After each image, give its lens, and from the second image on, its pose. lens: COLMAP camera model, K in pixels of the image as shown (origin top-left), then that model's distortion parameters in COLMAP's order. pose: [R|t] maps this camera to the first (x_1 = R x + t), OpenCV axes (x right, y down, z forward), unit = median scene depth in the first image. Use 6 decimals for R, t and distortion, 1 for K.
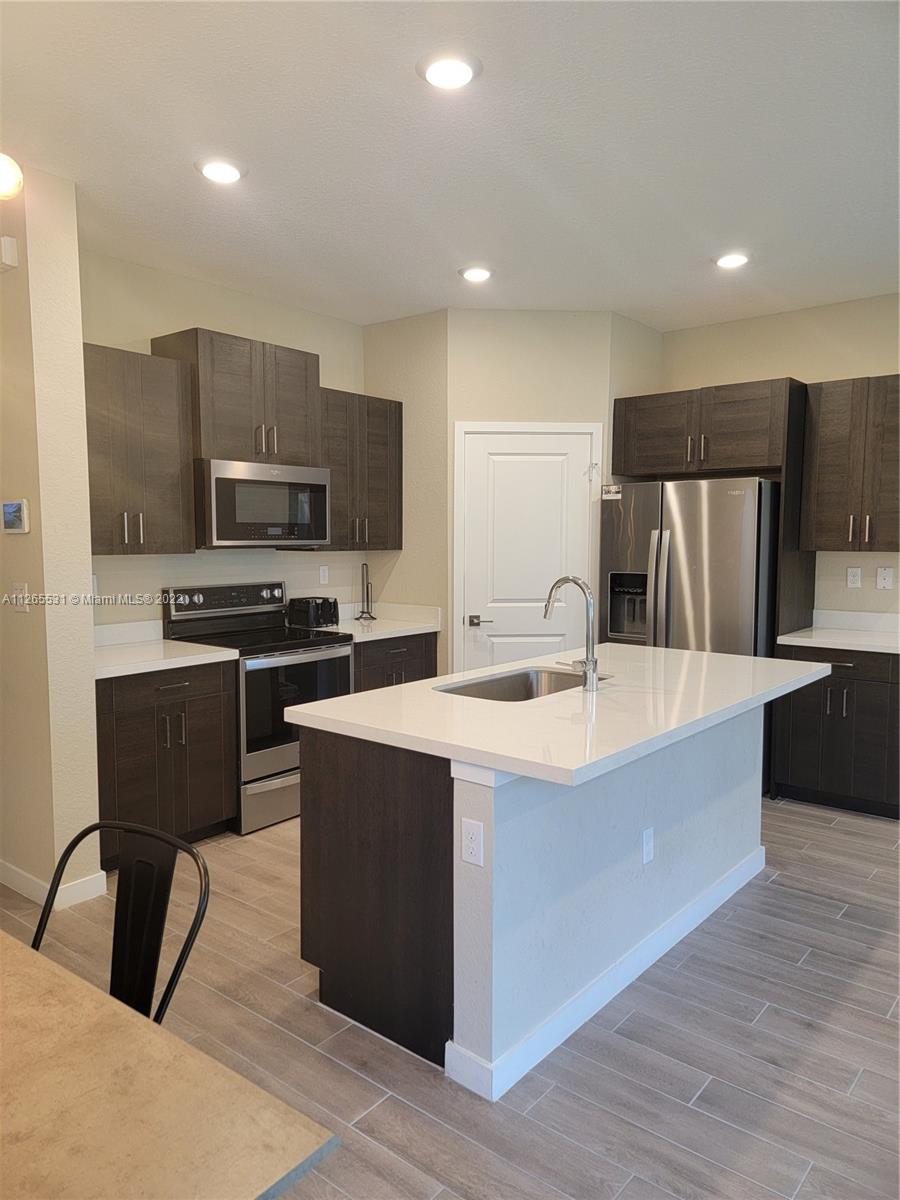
lens RADIAL K [[843.9, 0, 441.8], [0, 843.9, 605.7], [0, 0, 1]] dist [0.086417, -0.054623]
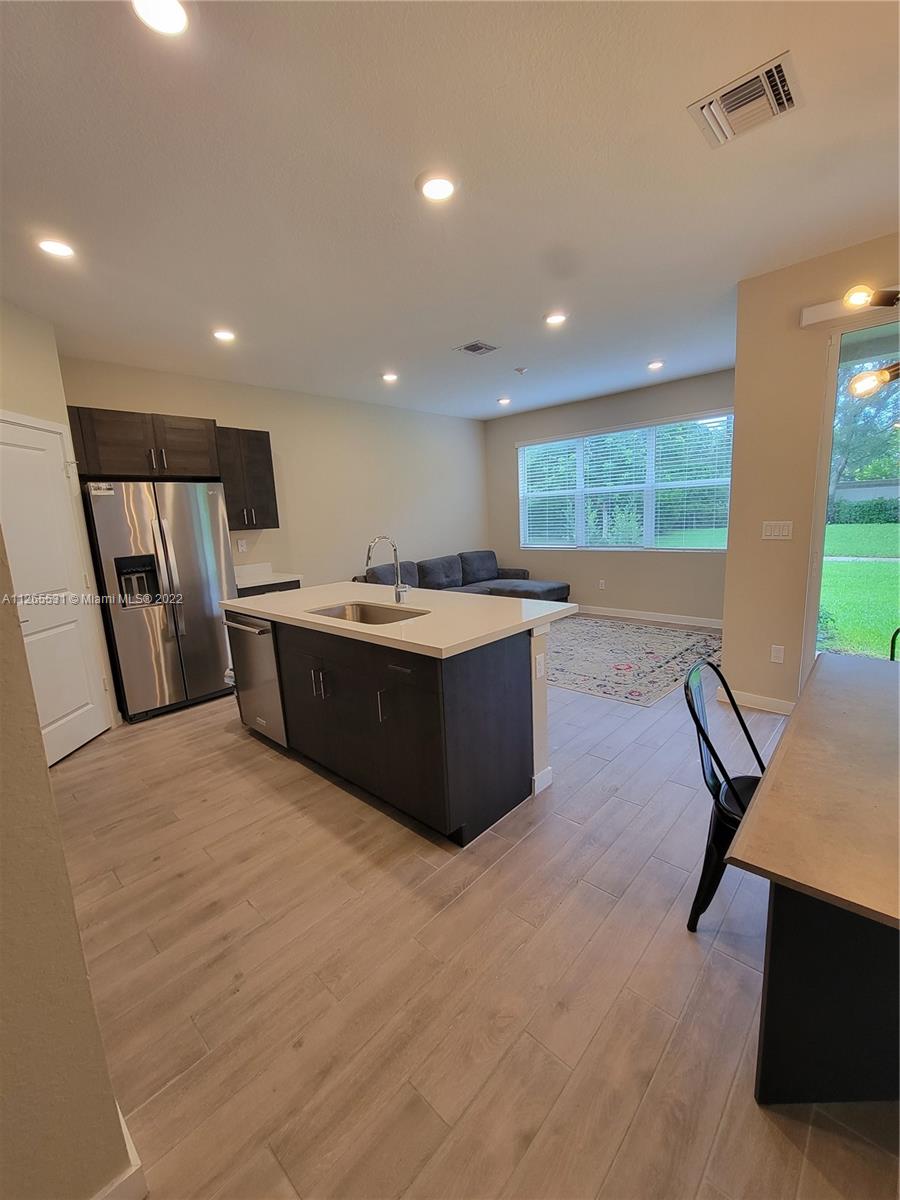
lens RADIAL K [[484.8, 0, 451.8], [0, 484.8, 597.6], [0, 0, 1]] dist [-0.001070, -0.001546]
pose [[0.059683, -0.176904, 0.982417, -0.591679], [0.134183, 0.976661, 0.167716, -0.045834], [-0.989158, 0.121814, 0.082028, 0.638264]]
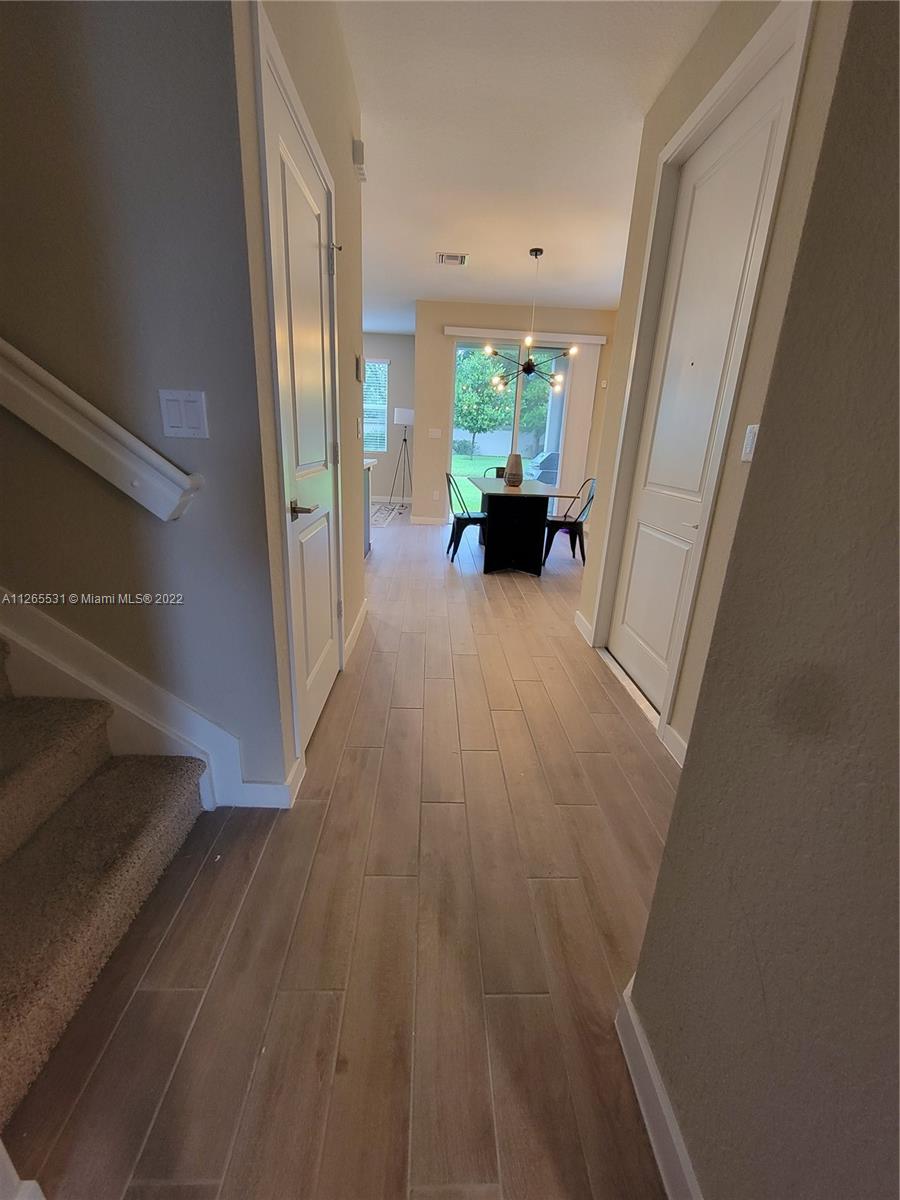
lens RADIAL K [[484.8, 0, 446.8], [0, 484.8, 594.2], [0, 0, 1]] dist [-0.001070, -0.001546]
pose [[-0.658277, -0.263314, 0.705221, -1.120115], [0.020213, 0.930307, 0.366224, -0.043150], [-0.752504, 0.255332, -0.607078, 1.306274]]
